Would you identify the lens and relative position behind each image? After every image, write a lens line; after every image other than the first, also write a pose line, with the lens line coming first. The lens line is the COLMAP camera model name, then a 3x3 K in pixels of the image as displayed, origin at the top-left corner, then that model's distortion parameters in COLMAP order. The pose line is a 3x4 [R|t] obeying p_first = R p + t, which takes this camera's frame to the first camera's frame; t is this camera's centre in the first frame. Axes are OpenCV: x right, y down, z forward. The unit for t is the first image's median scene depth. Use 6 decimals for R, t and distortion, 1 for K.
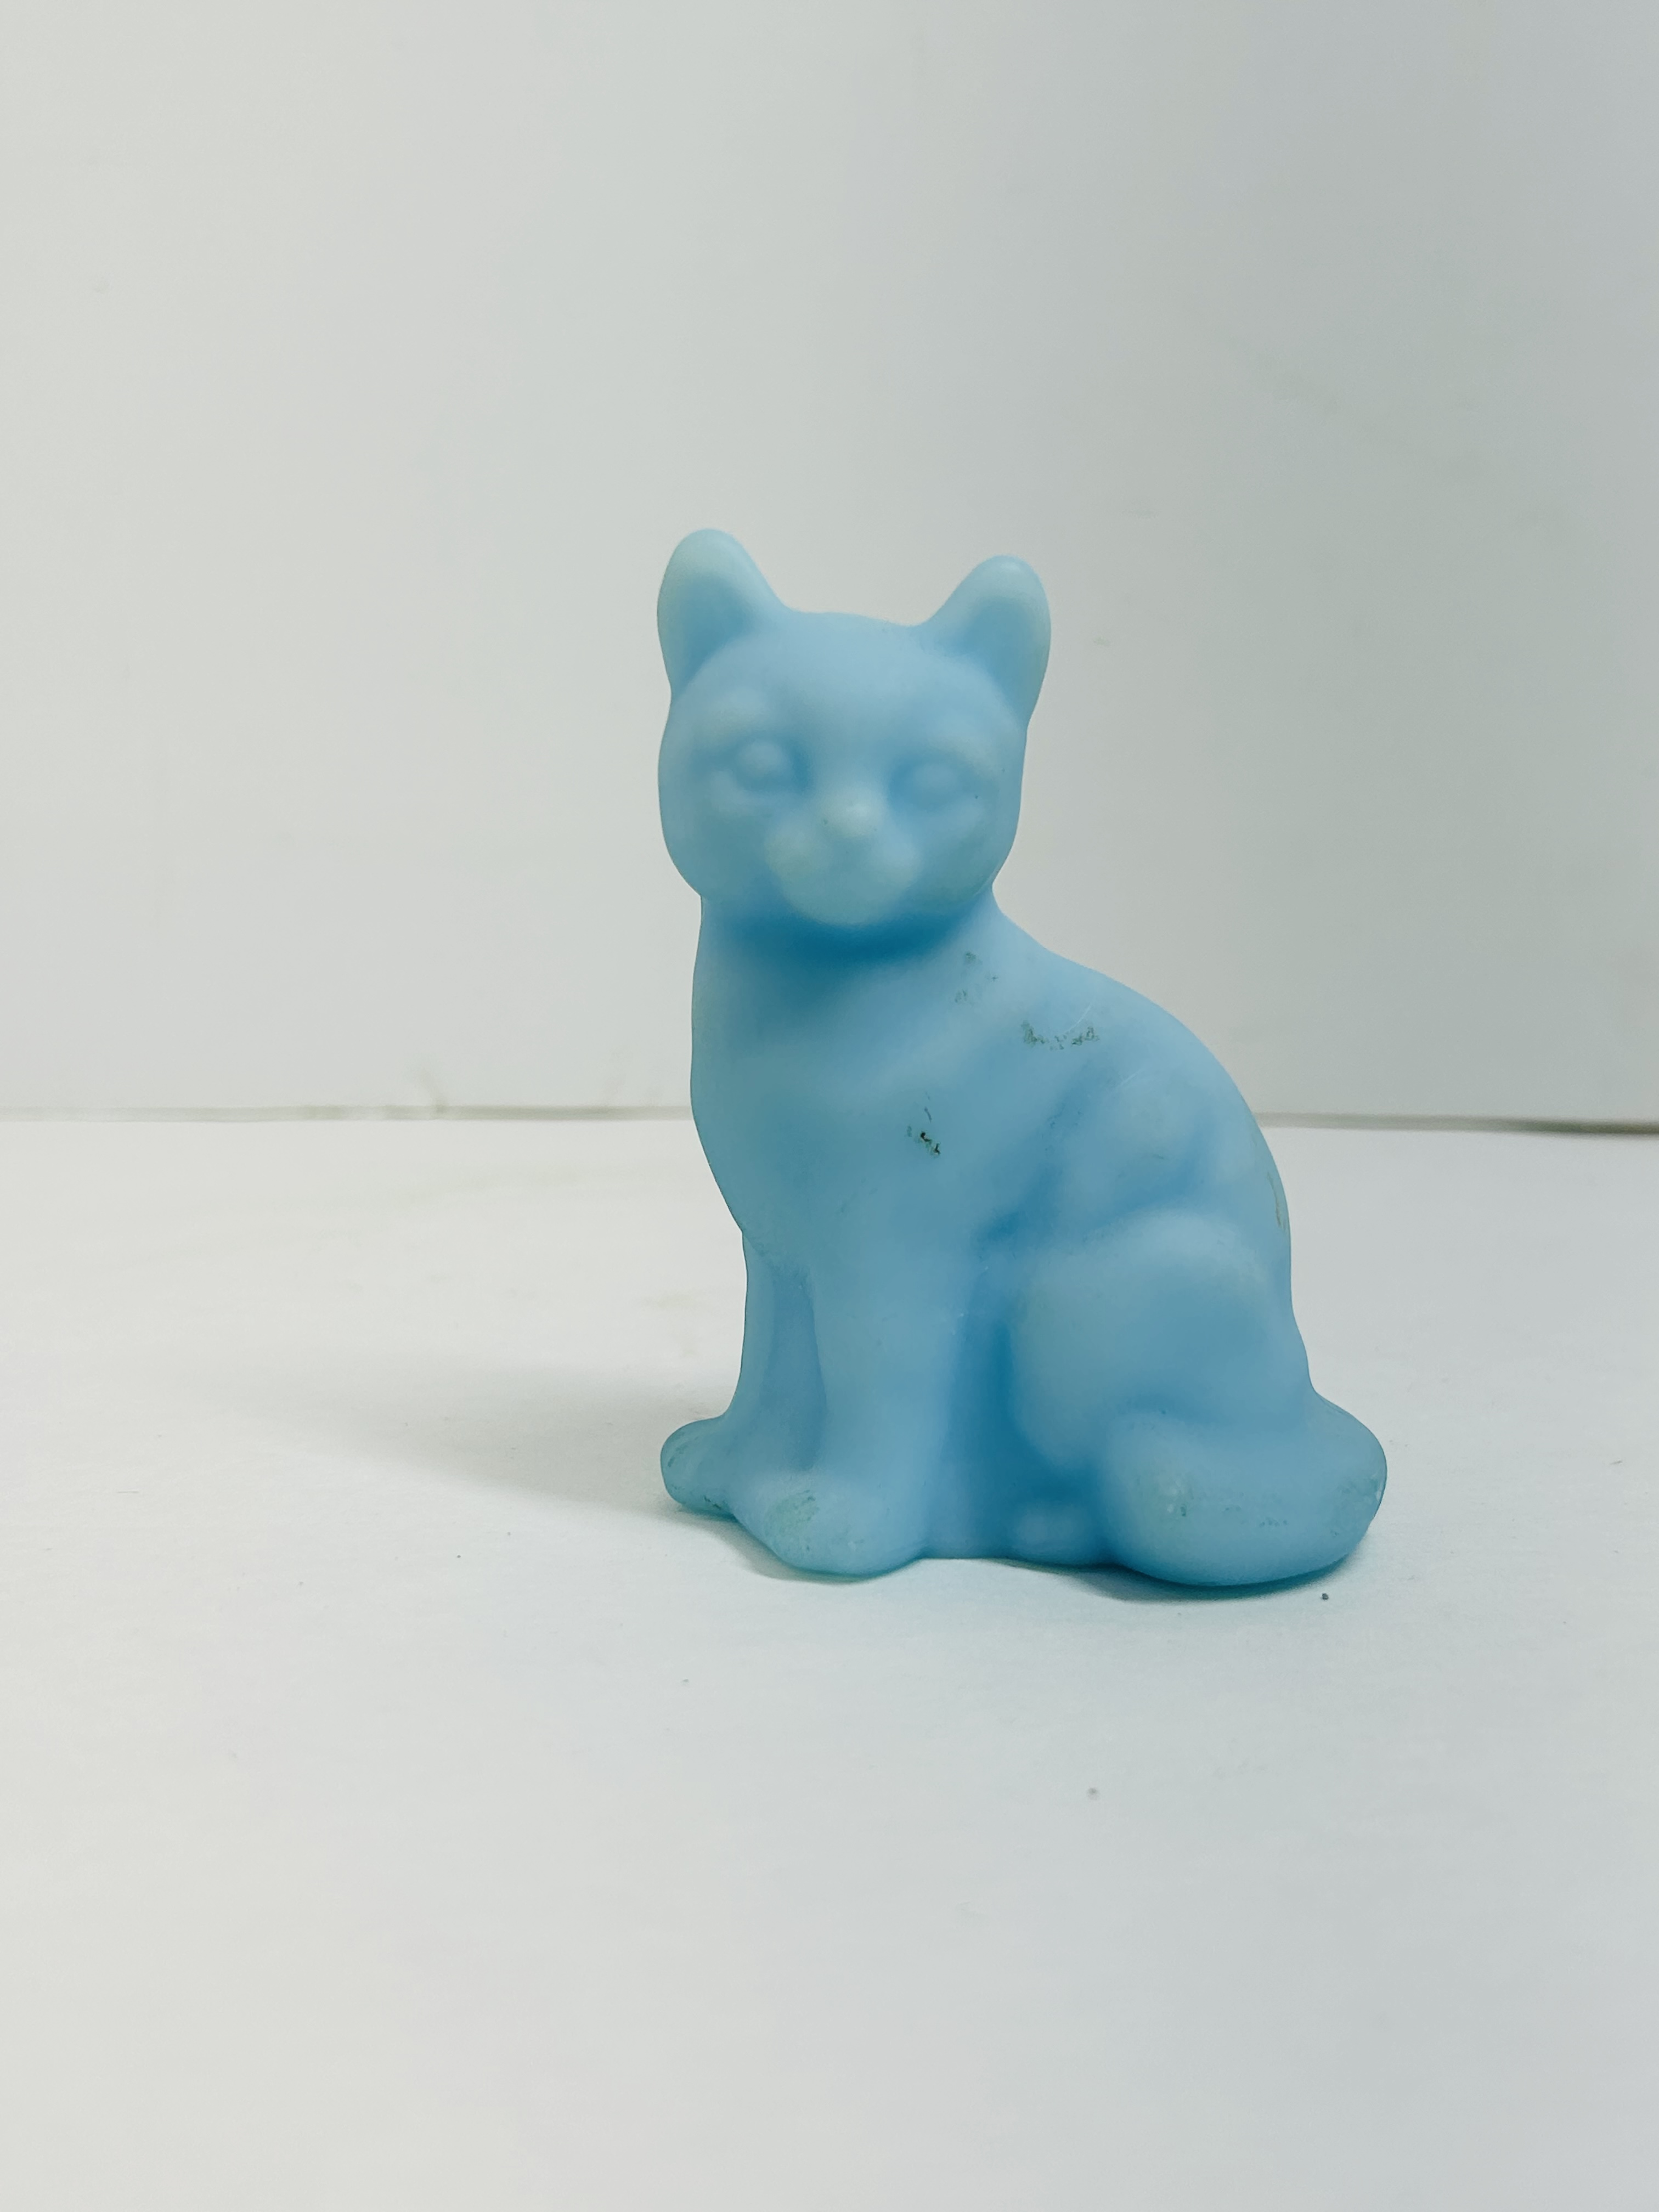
lens RADIAL K [[2370.9, 0, 829.5], [0, 2370.9, 1106.0], [0, 0, 1]] dist [-0.005169, -0.020700]
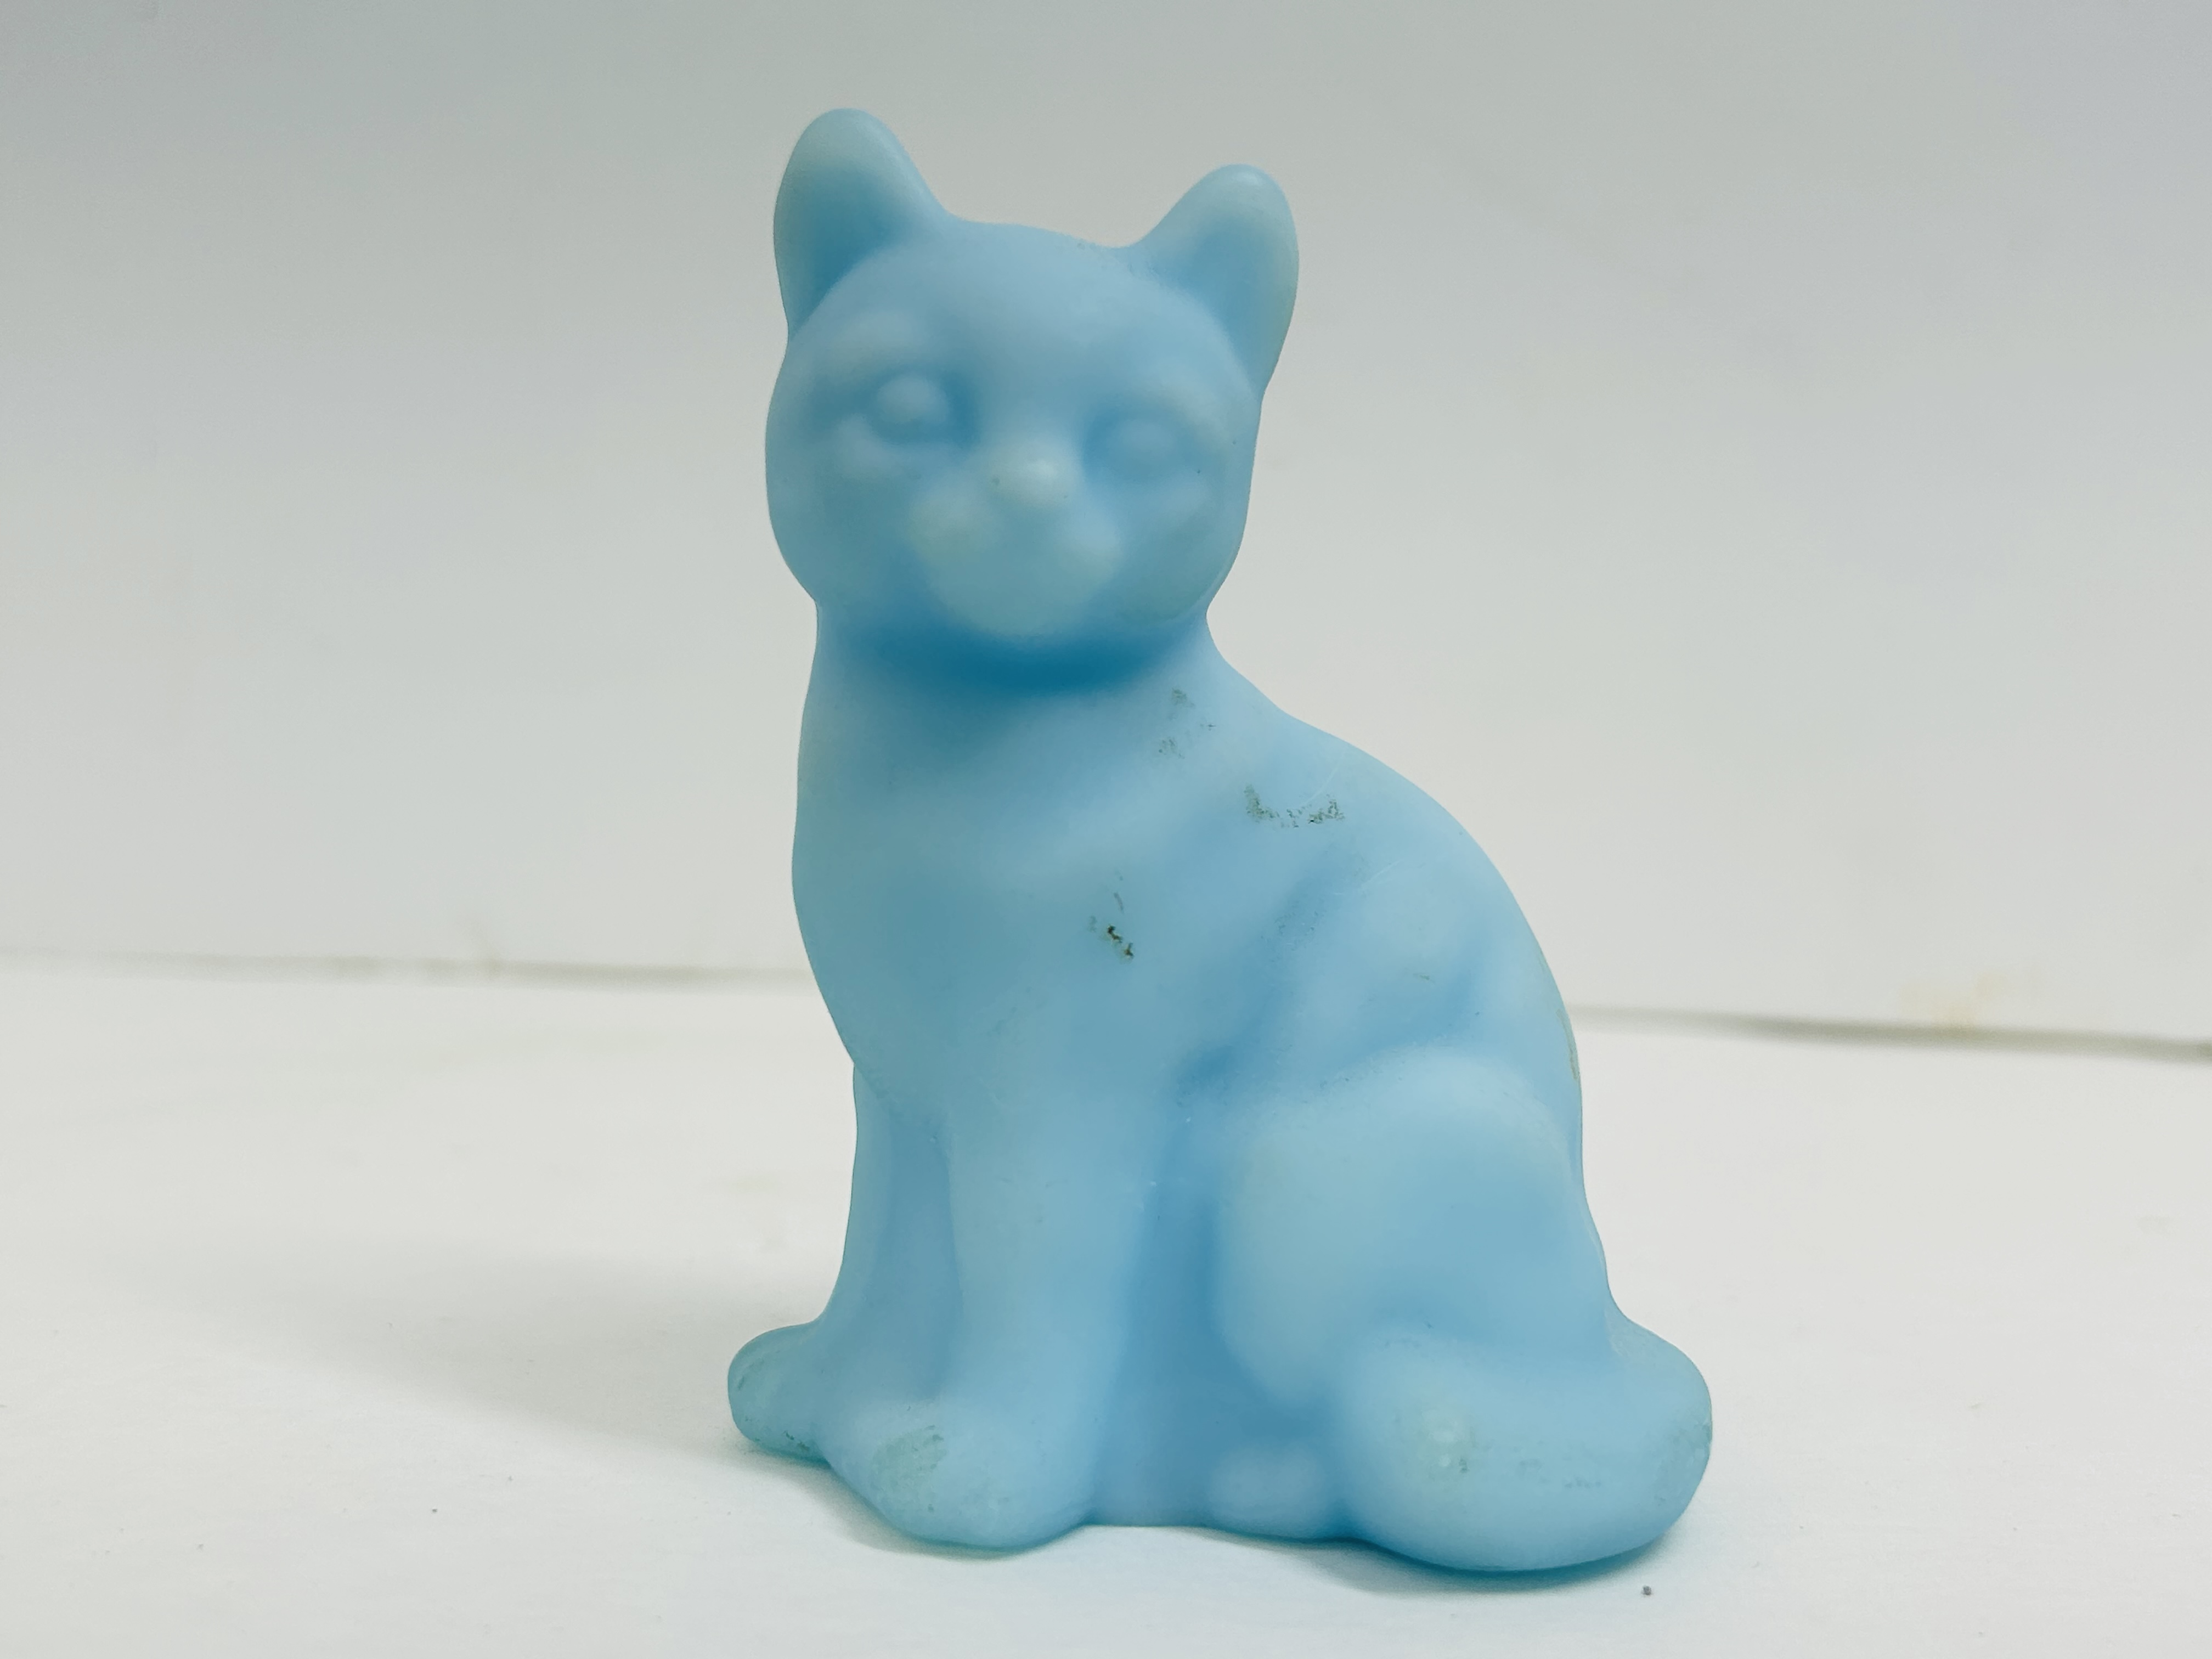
lens RADIAL K [[2370.9, 0, 1096.0], [0, 2370.9, 820.2], [0, 0, 1]] dist [-0.005169, -0.020700]
pose [[0.996950, 0.036981, 0.068725, -0.015908], [-0.030462, 0.995144, -0.093598, 0.045732], [-0.071852, 0.091219, 0.993235, 0.269416]]
